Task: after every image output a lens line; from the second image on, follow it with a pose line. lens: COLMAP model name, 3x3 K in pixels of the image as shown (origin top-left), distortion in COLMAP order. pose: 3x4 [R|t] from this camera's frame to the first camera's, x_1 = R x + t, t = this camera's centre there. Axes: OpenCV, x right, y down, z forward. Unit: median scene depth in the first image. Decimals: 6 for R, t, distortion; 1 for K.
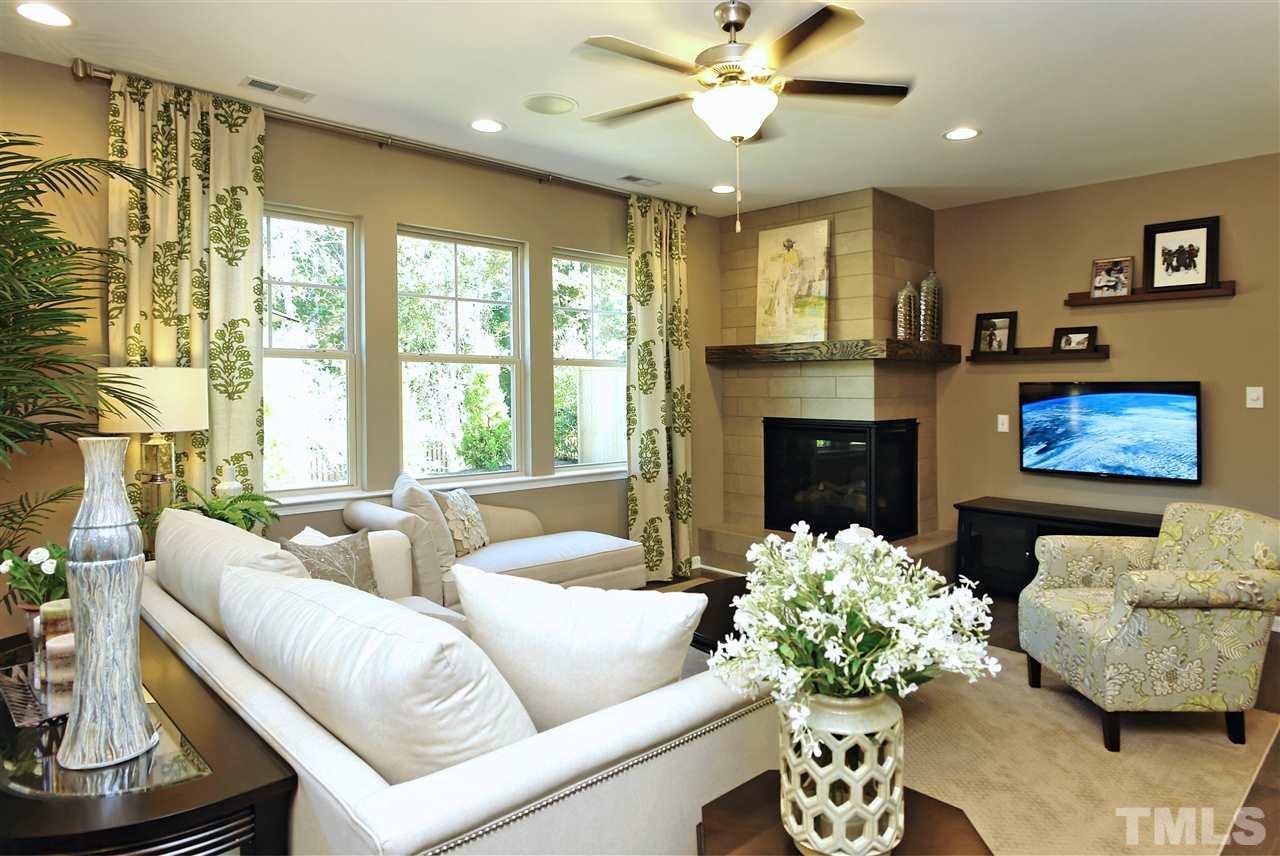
lens RADIAL K [[802.6, 0, 656.8], [0, 802.6, 380.5], [0, 0, 1]] dist [0.005512, 0.004729]
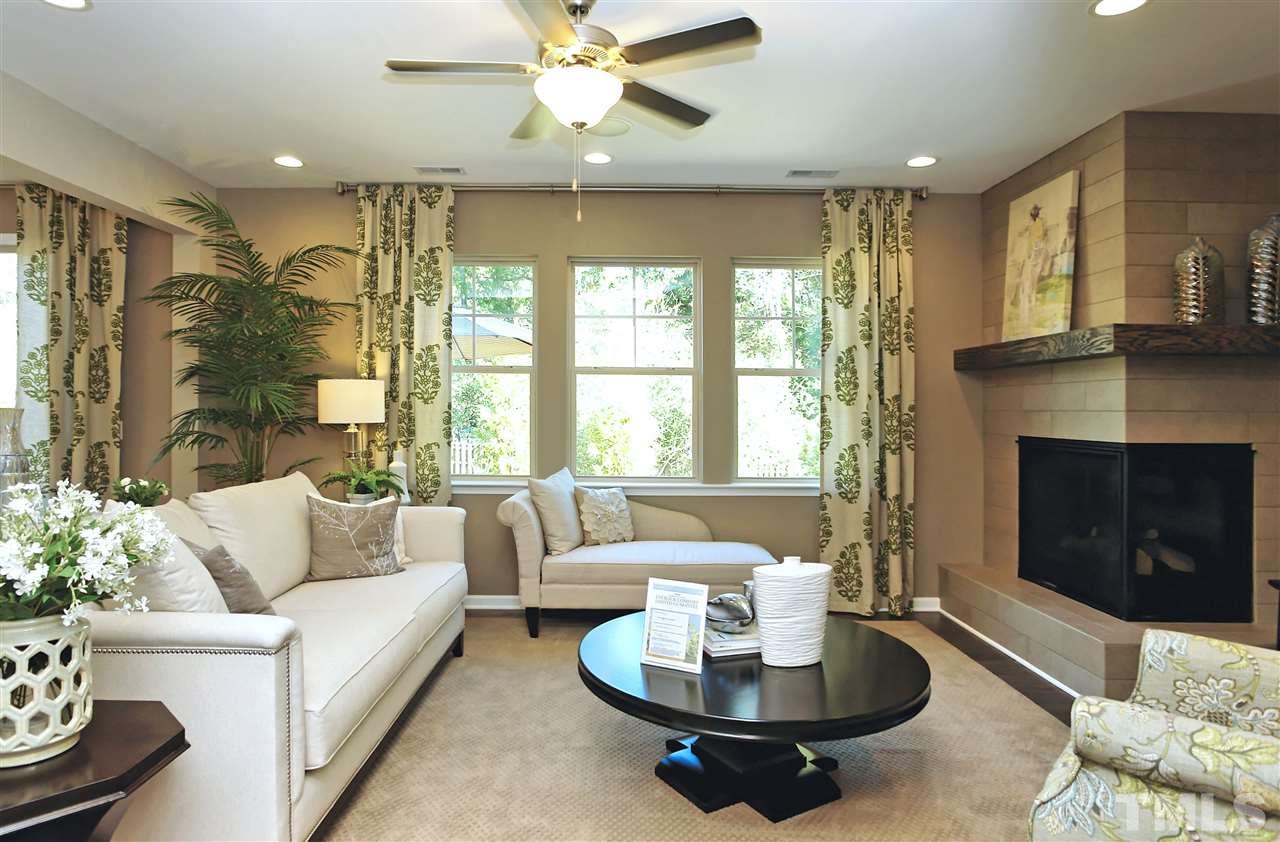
lens RADIAL K [[749.6, 0, 612.2], [0, 749.6, 401.8], [0, 0, 1]] dist [-0.012064, 0.004427]
pose [[0.710950, -0.002576, -0.703238, 0.402103], [-0.001167, 0.999988, -0.004843, 0.017652], [0.703241, 0.004264, 0.710938, 0.216297]]
